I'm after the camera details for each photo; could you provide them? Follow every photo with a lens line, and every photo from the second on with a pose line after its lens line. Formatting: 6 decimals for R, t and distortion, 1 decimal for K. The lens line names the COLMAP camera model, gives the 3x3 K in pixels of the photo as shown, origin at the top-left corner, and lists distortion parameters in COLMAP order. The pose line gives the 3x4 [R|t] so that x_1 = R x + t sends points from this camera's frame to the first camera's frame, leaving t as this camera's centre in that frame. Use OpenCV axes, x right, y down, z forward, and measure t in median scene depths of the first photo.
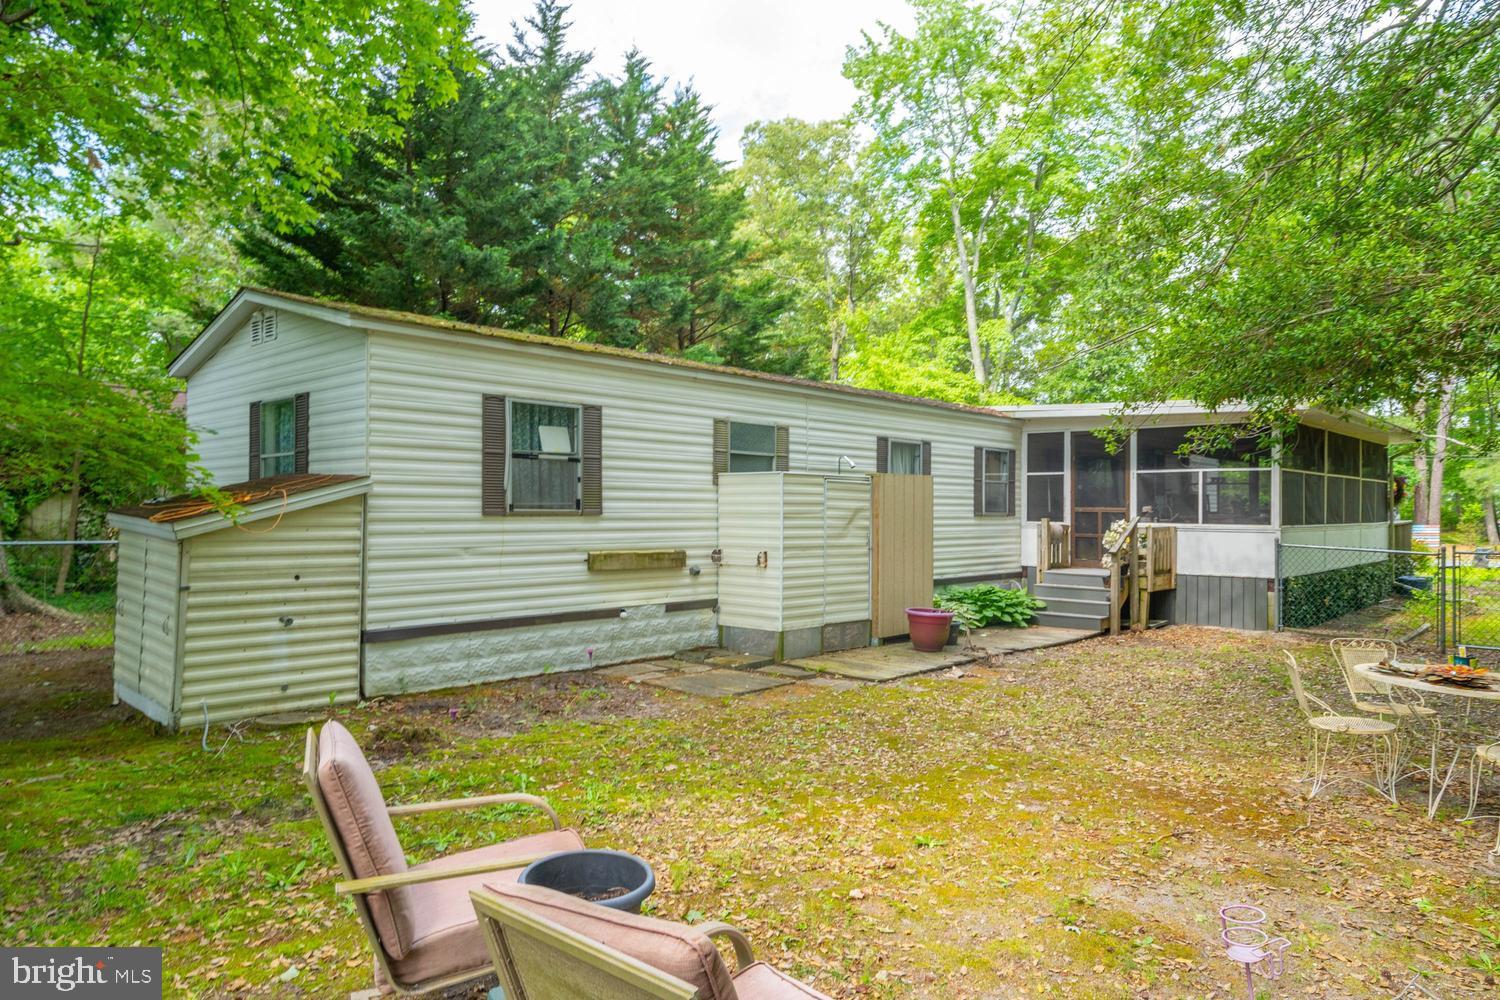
lens RADIAL K [[992.4, 0, 750.0], [0, 992.4, 500.0], [0, 0, 1]] dist [0.004508, 0.000540]
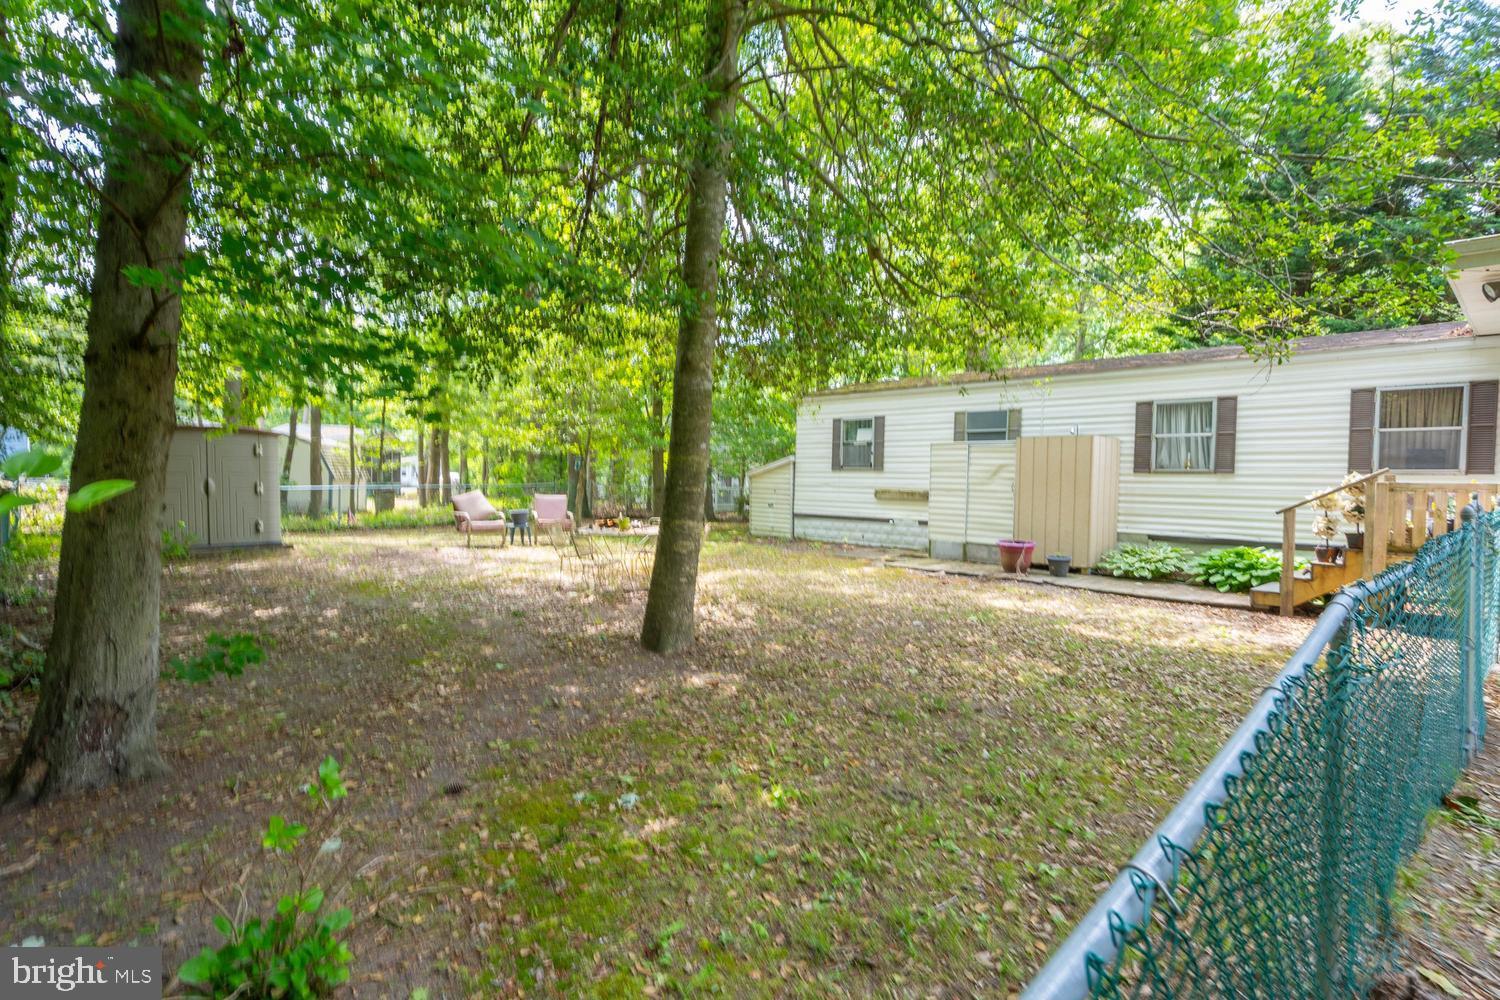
lens RADIAL K [[766.2, 0, 750.0], [0, 766.2, 500.0], [0, 0, 1]] dist [0.000194, 0.000090]
pose [[-0.100339, 0.012278, -0.994878, 0.928494], [-0.014910, 0.999793, 0.013842, 0.037329], [0.994842, 0.016223, -0.100136, 0.583519]]
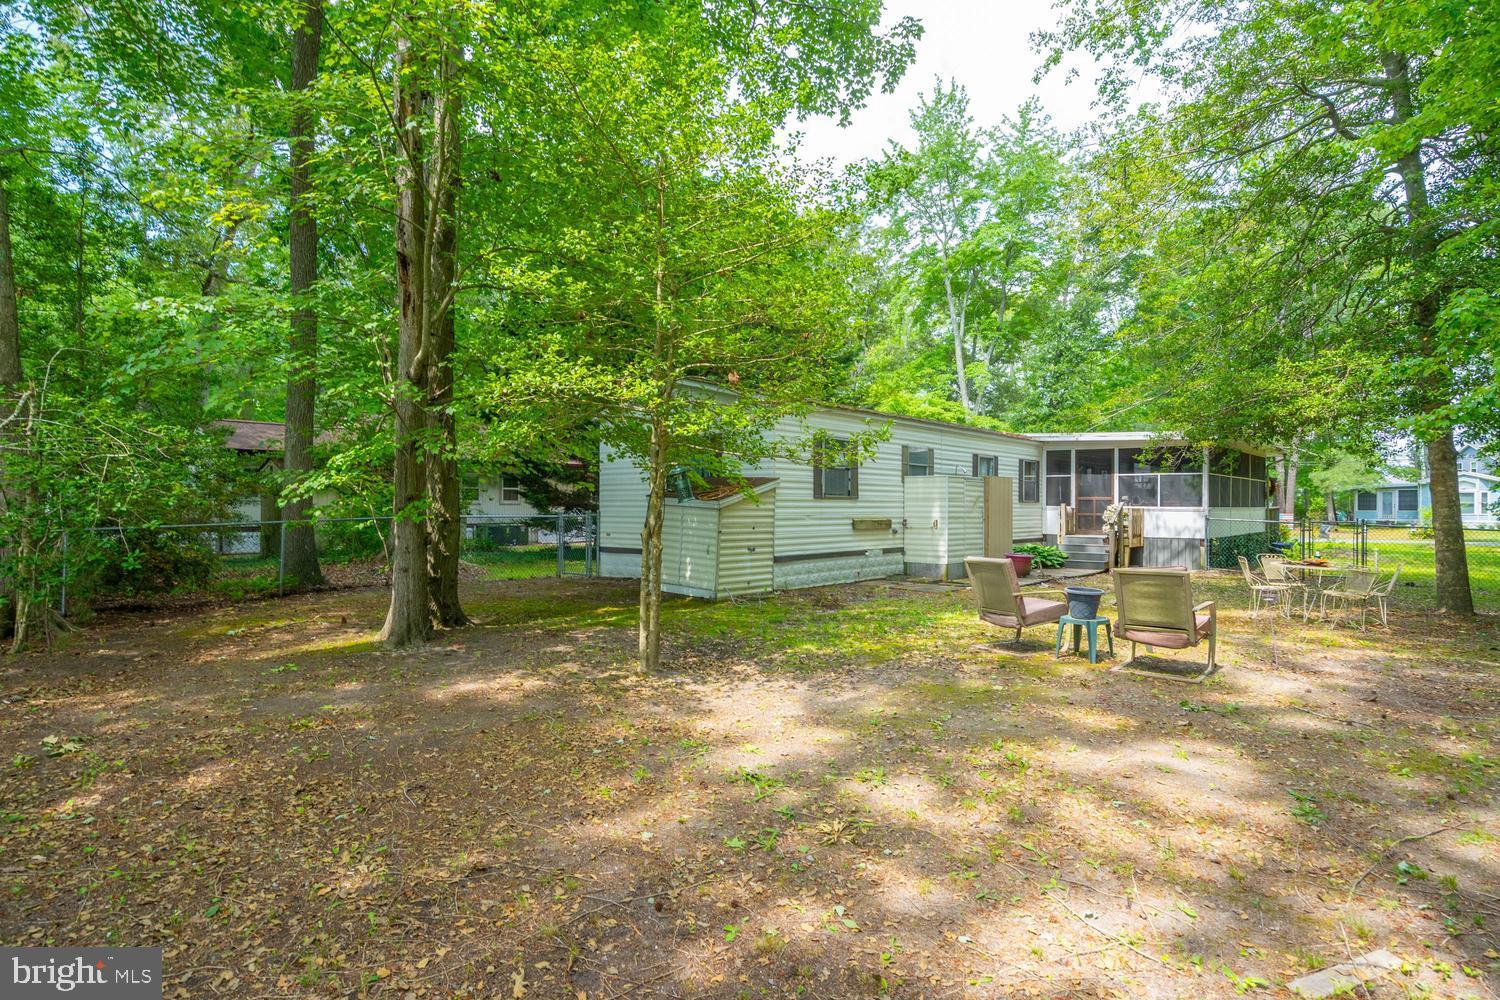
lens RADIAL K [[834.6, 0, 750.0], [0, 834.6, 500.0], [0, 0, 1]] dist [0.001838, -0.000294]
pose [[0.999481, 0.000497, 0.032215, -0.261615], [-0.000667, 0.999986, 0.005275, 0.005762], [-0.032211, -0.005293, 0.999467, -0.352578]]
